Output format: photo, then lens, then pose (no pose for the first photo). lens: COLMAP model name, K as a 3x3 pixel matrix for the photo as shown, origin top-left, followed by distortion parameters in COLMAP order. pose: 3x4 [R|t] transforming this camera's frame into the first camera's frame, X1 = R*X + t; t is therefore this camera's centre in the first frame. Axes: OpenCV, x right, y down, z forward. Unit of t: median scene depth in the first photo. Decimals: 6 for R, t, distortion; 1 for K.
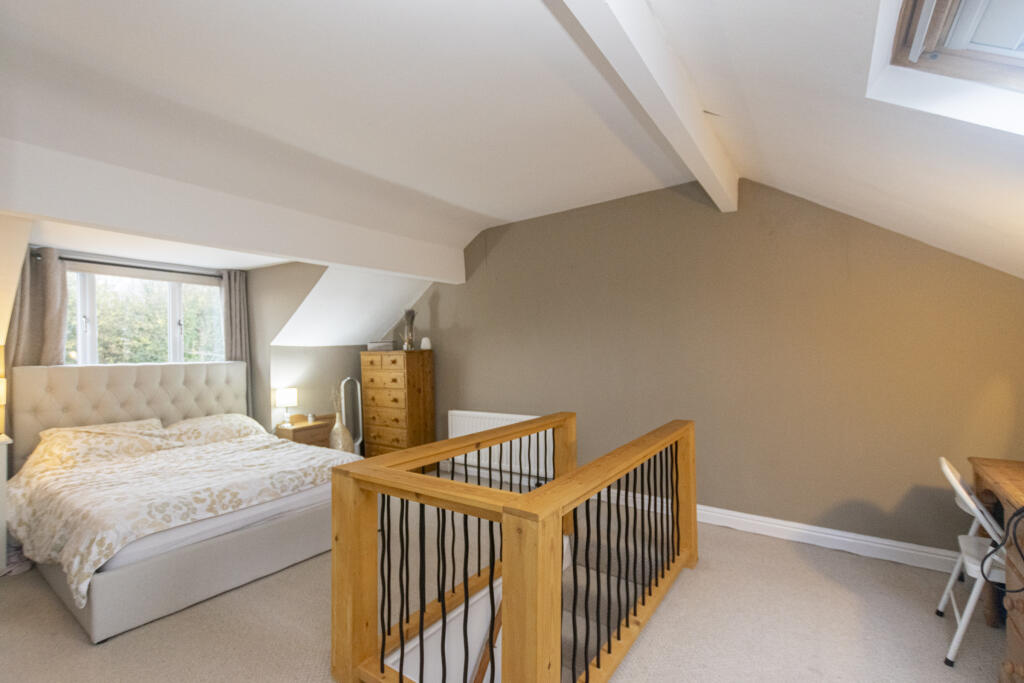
lens RADIAL K [[445.7, 0, 513.7], [0, 445.7, 342.5], [0, 0, 1]] dist [0.000029, 0.000007]
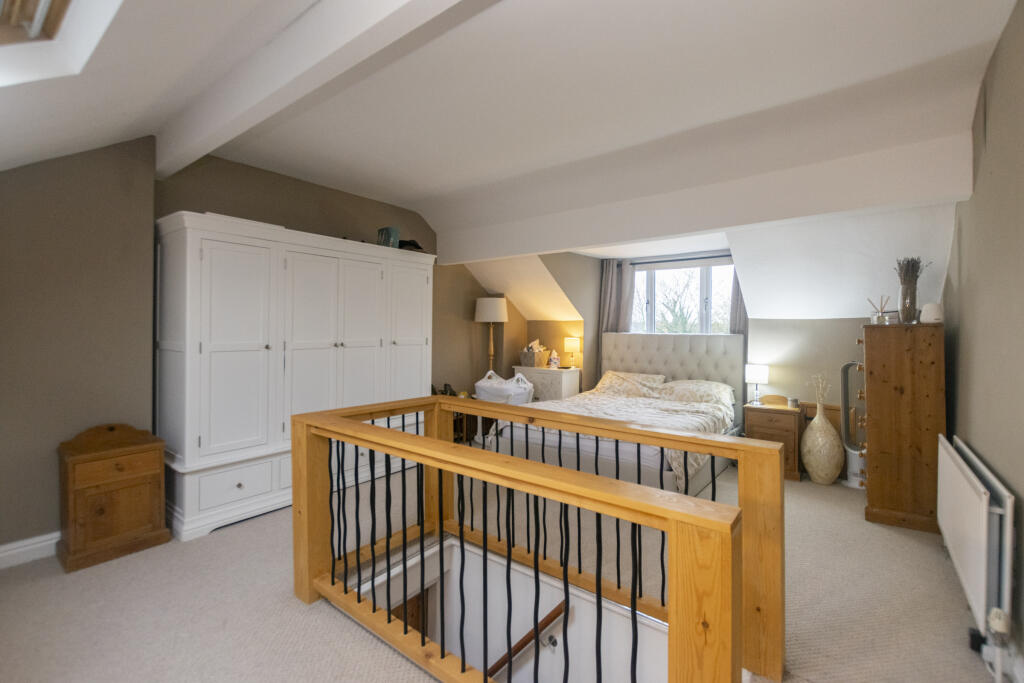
lens RADIAL K [[445.7, 0, 514.5], [0, 445.7, 338.1], [0, 0, 1]] dist [0.000029, 0.000007]
pose [[-0.035159, 0.031473, -0.998886, 0.511306], [0.007889, 0.999482, 0.031214, 0.016239], [0.999351, -0.006782, -0.035389, 0.595466]]
